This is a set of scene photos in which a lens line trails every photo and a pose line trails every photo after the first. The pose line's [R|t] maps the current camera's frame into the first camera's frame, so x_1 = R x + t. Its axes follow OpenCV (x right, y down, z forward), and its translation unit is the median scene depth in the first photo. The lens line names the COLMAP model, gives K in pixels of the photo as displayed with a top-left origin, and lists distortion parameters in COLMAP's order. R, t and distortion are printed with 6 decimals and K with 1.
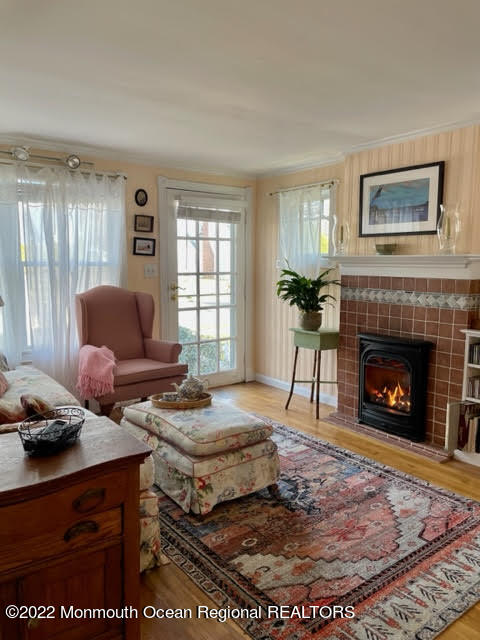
lens RADIAL K [[488.1, 0, 238.7], [0, 488.1, 317.5], [0, 0, 1]] dist [0.069097, -0.066991]
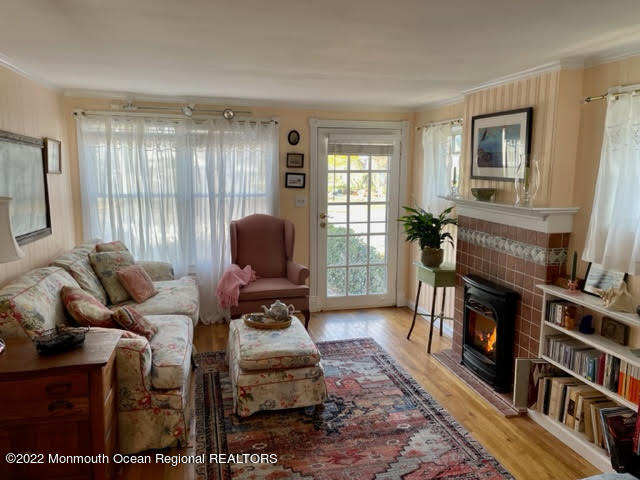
lens RADIAL K [[488.1, 0, 322.4], [0, 488.1, 237.5], [0, 0, 1]] dist [0.069097, -0.066991]
pose [[0.920788, 0.061970, -0.385109, 0.392324], [-0.049583, 0.997886, 0.042023, -0.078343], [0.386899, -0.019600, 0.921914, -0.038001]]
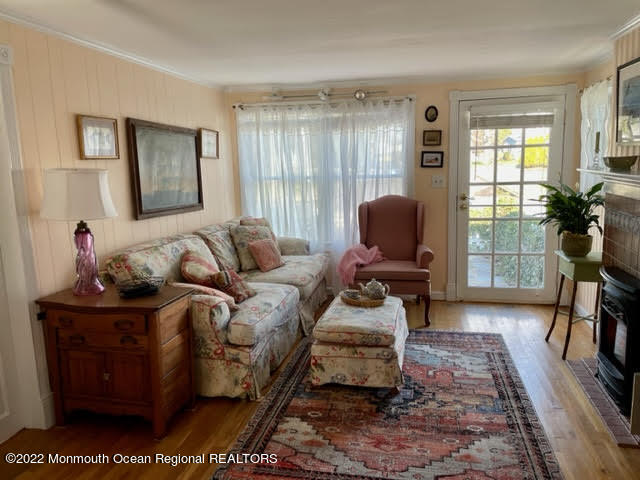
lens RADIAL K [[488.1, 0, 319.4], [0, 488.1, 234.3], [0, 0, 1]] dist [0.069097, -0.066991]
pose [[0.648437, 0.095807, -0.755215, 0.600707], [-0.057366, 0.995378, 0.077020, -0.061128], [0.759104, -0.006619, 0.650936, 0.130921]]
